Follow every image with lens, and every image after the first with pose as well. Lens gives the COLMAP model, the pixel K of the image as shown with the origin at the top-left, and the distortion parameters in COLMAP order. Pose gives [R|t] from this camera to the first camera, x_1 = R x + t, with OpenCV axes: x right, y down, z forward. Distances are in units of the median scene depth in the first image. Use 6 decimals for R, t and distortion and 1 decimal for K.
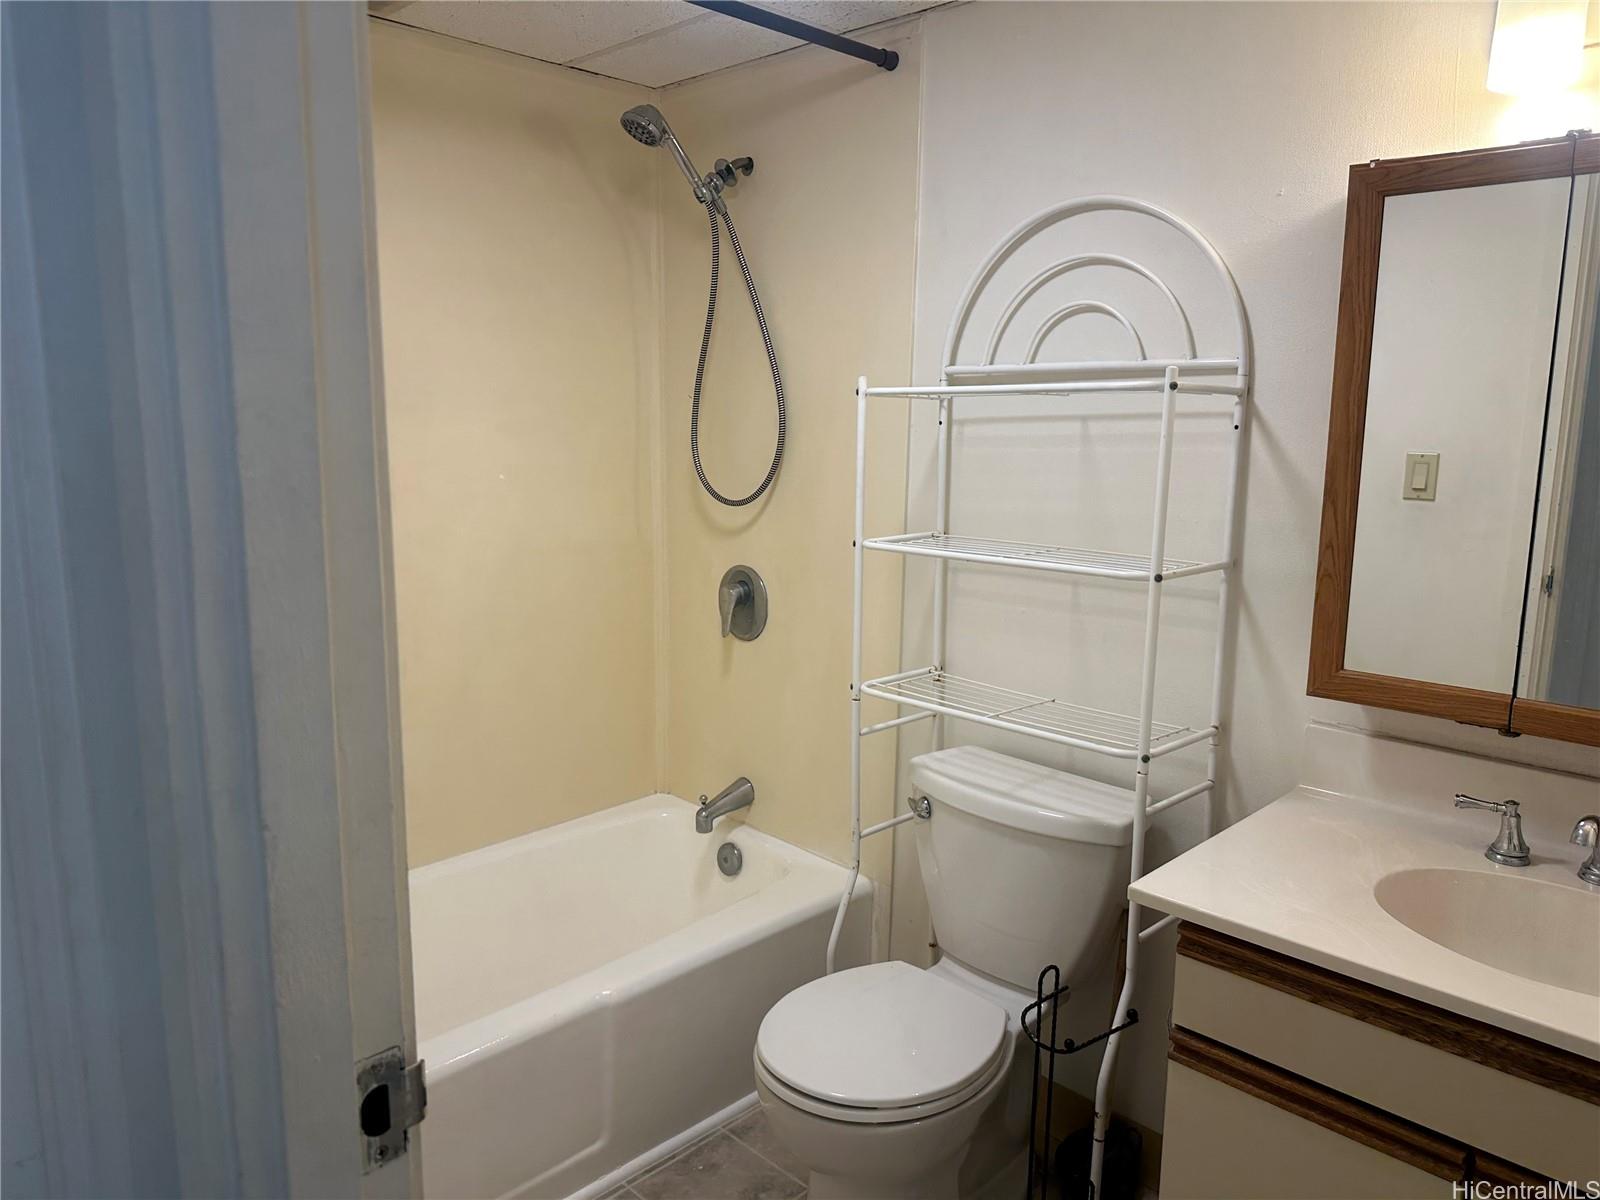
lens RADIAL K [[1131.6, 0, 792.0], [0, 1131.6, 599.5], [0, 0, 1]] dist [0.037309, -0.044961]
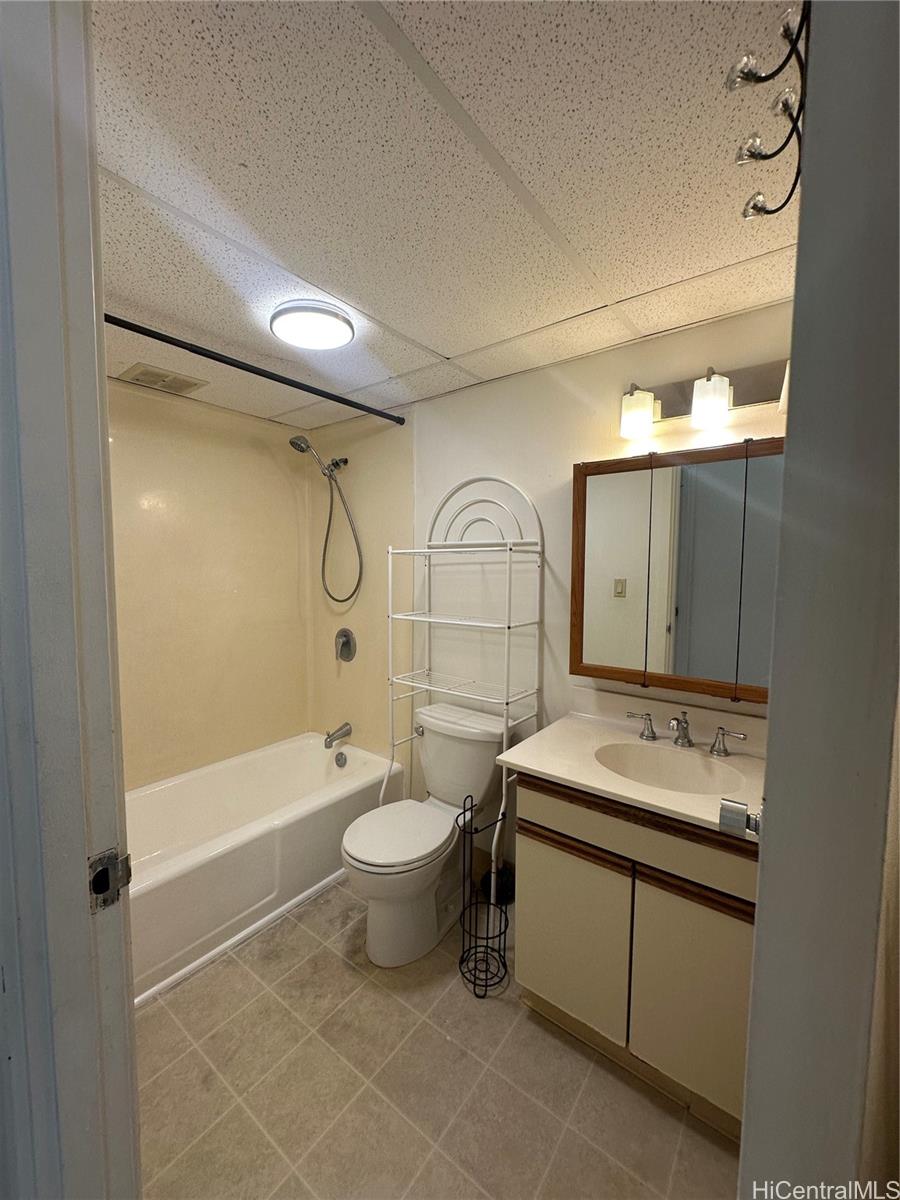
lens RADIAL K [[479.1, 0, 449.4], [0, 479.1, 600.2], [0, 0, 1]] dist [-0.003133, 0.000891]
pose [[0.991369, -0.013738, 0.130378, 0.057445], [0.026048, 0.995307, -0.093191, 0.013098], [-0.128485, 0.095783, 0.987075, 0.002768]]
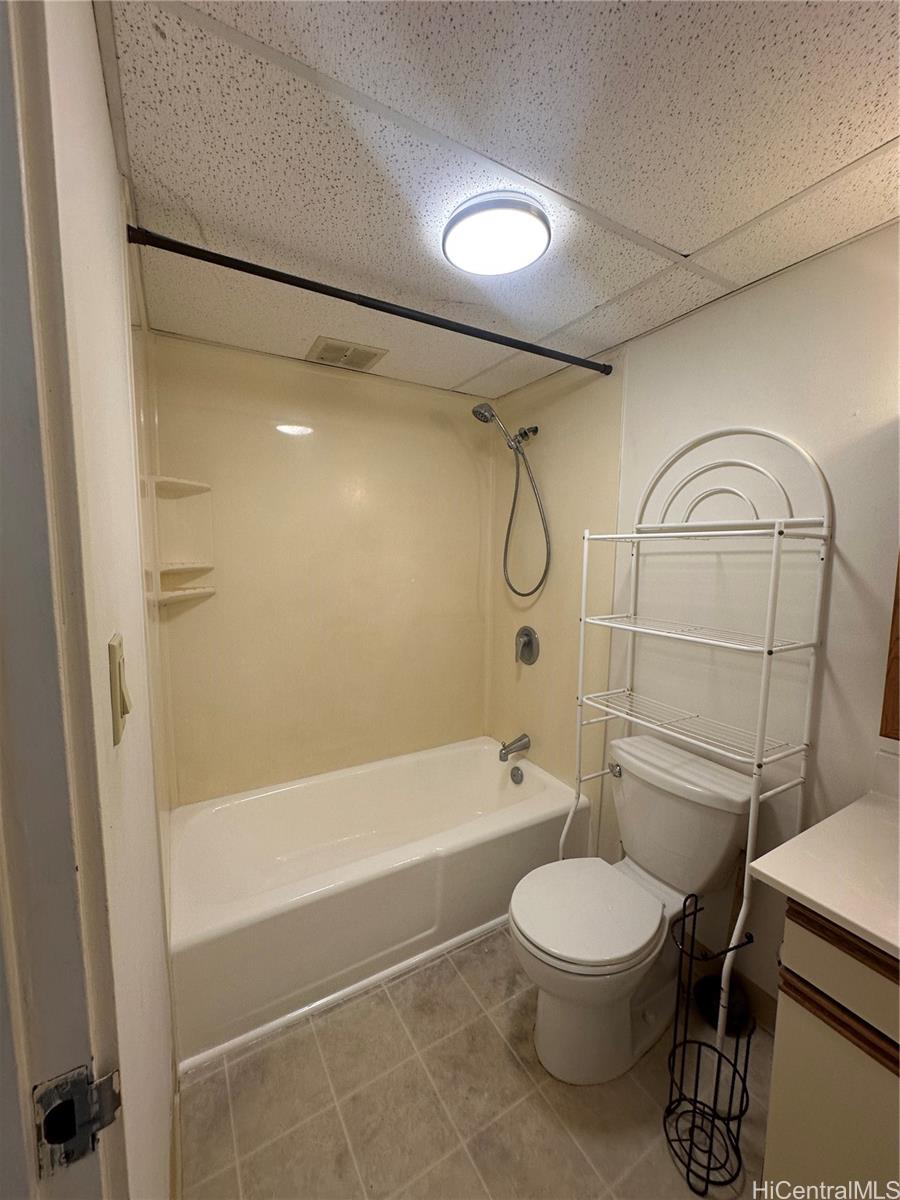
lens RADIAL K [[479.1, 0, 451.5], [0, 479.1, 597.9], [0, 0, 1]] dist [-0.003133, 0.000891]
pose [[0.968384, 0.026848, -0.248016, 0.049140], [-0.044082, 0.996963, -0.064197, -0.028834], [0.245539, 0.073101, 0.966626, 0.210430]]
